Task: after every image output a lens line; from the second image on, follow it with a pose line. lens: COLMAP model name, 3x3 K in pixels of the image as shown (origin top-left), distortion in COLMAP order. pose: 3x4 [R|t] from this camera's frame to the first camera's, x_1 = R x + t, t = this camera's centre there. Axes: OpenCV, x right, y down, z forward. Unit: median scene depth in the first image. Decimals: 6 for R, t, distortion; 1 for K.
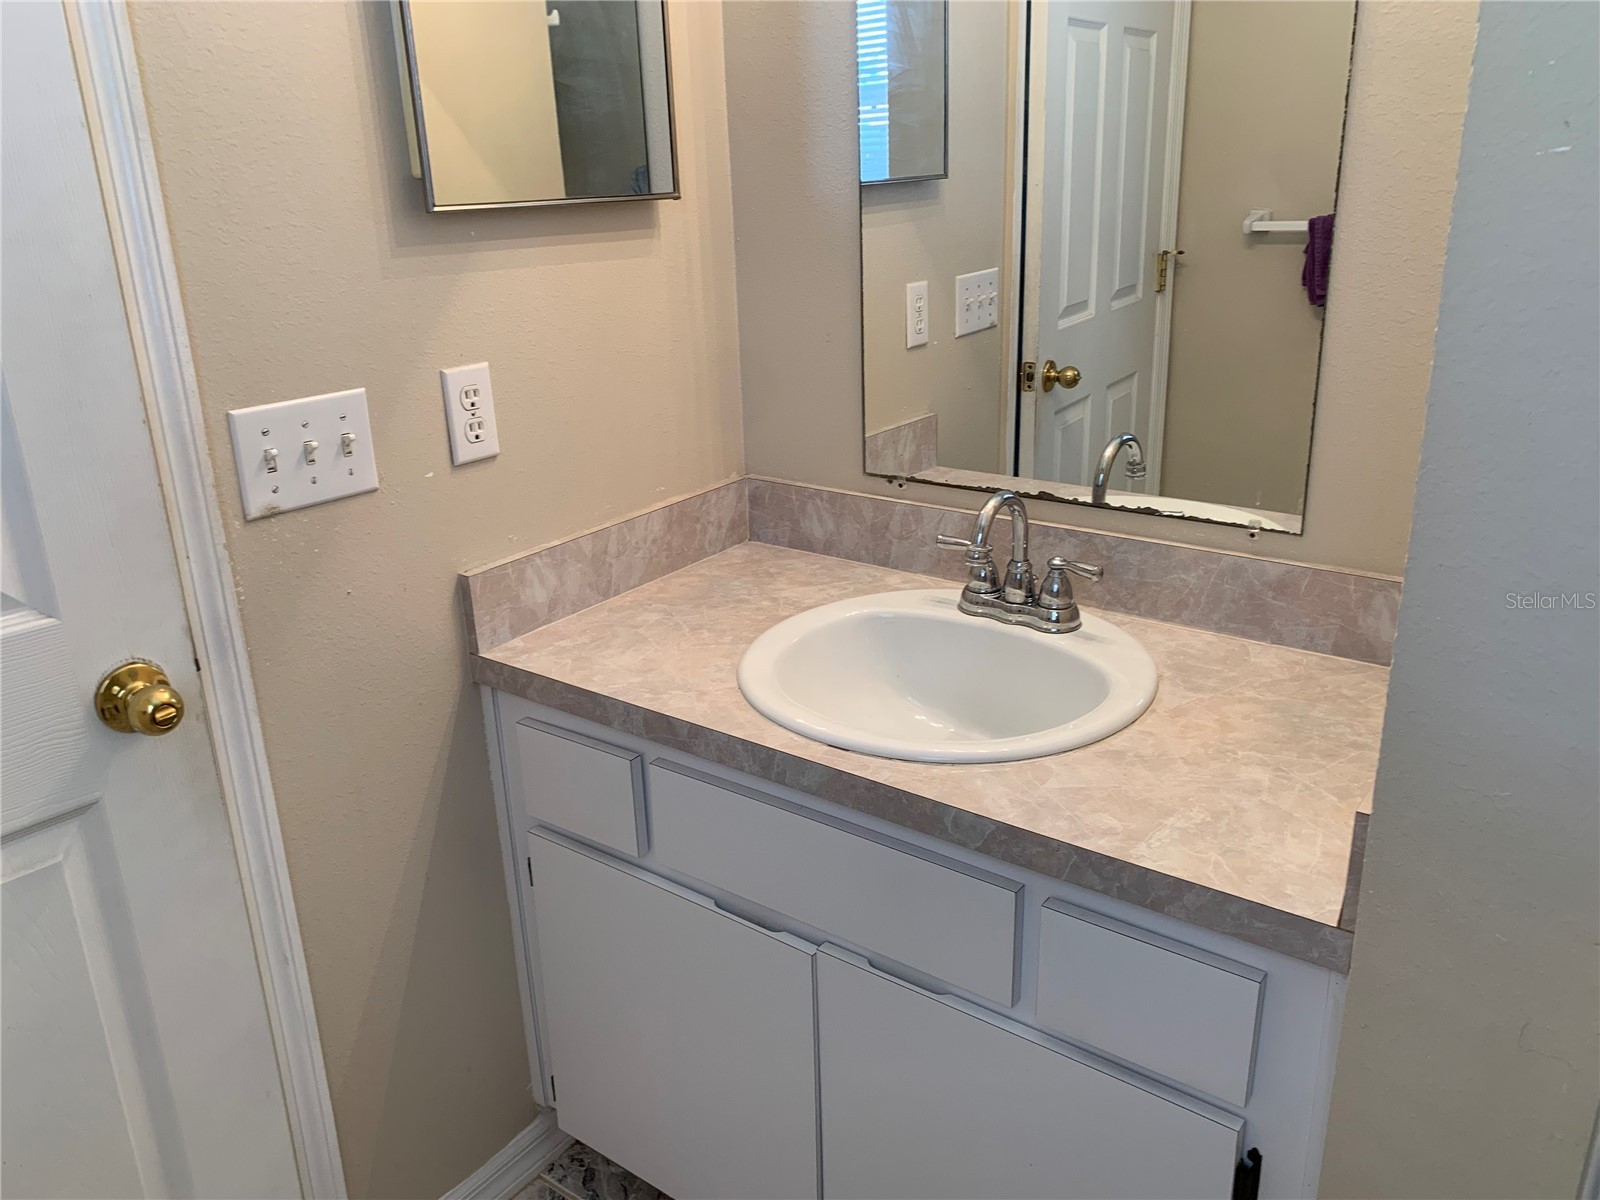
lens RADIAL K [[1250.5, 0, 794.8], [0, 1250.5, 600.8], [0, 0, 1]] dist [0.022501, 0.015326]
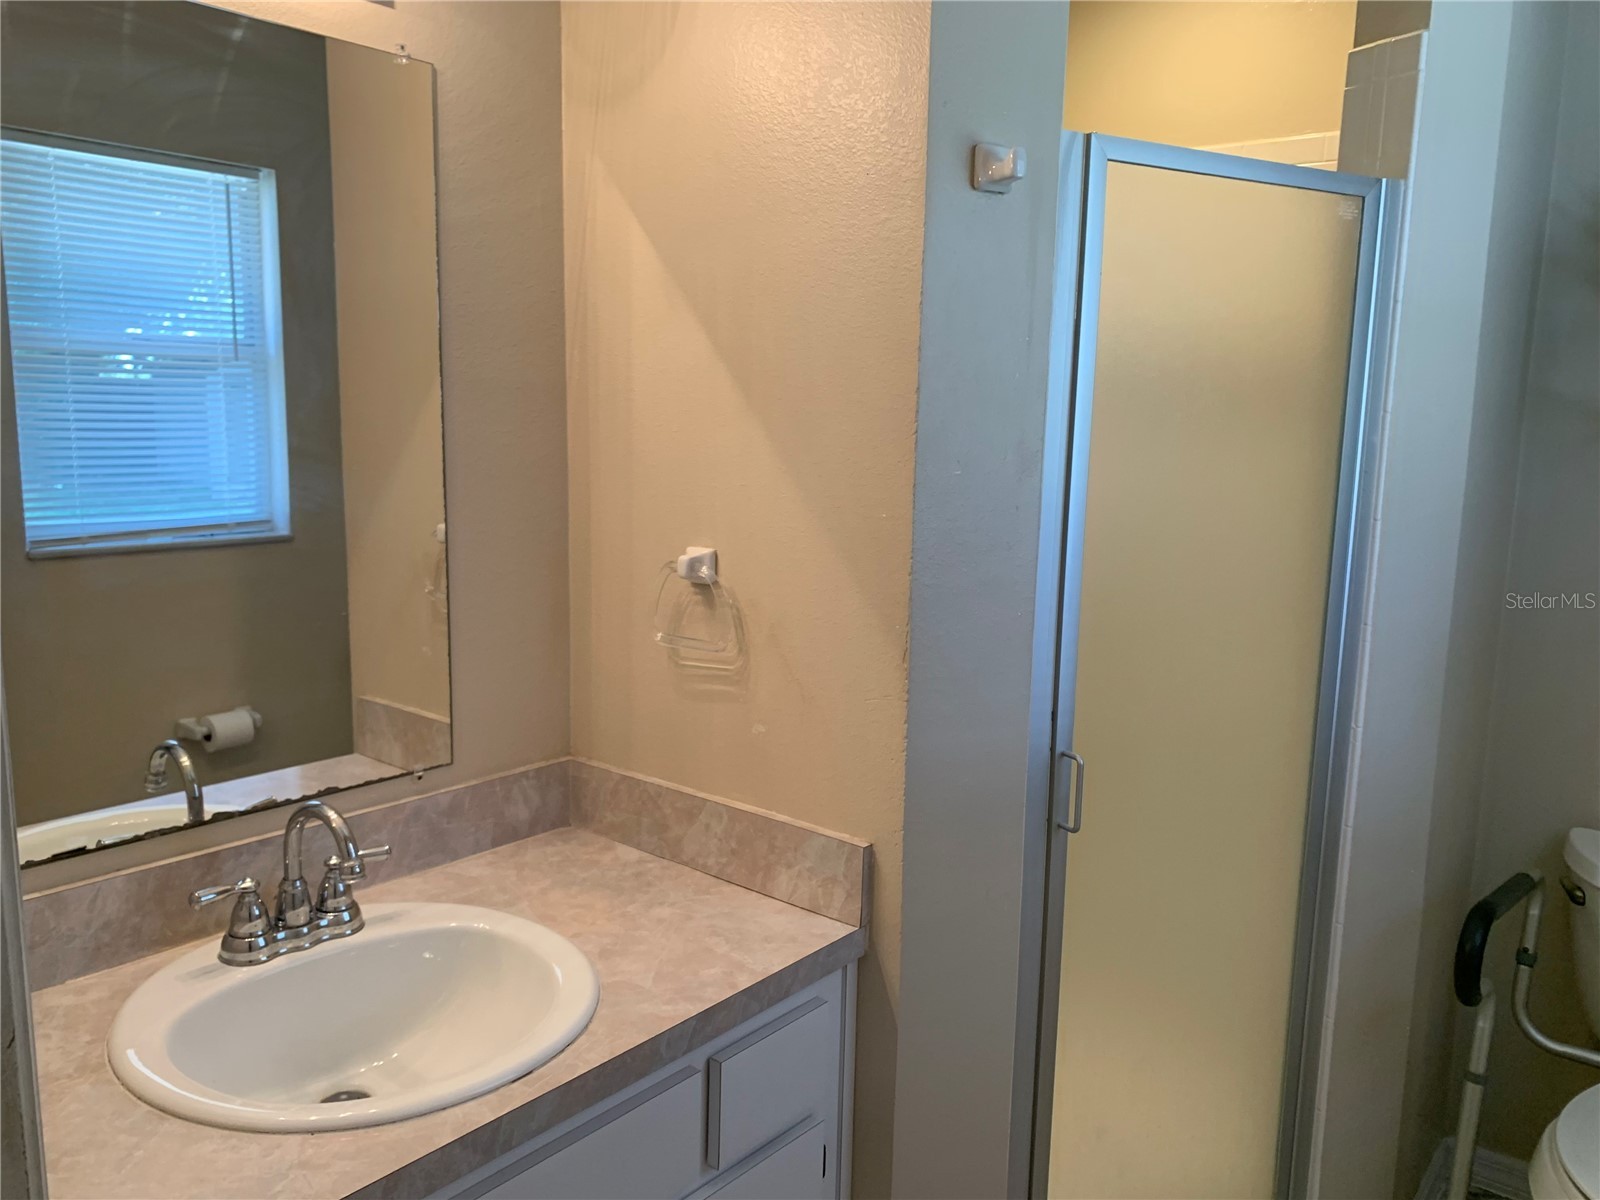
lens RADIAL K [[1250.5, 0, 796.4], [0, 1250.5, 604.8], [0, 0, 1]] dist [0.022501, 0.015326]
pose [[0.012952, -0.116498, 0.993106, -0.744668], [0.305831, 0.946055, 0.106990, -0.219387], [-0.951998, 0.302337, 0.047882, 0.583930]]
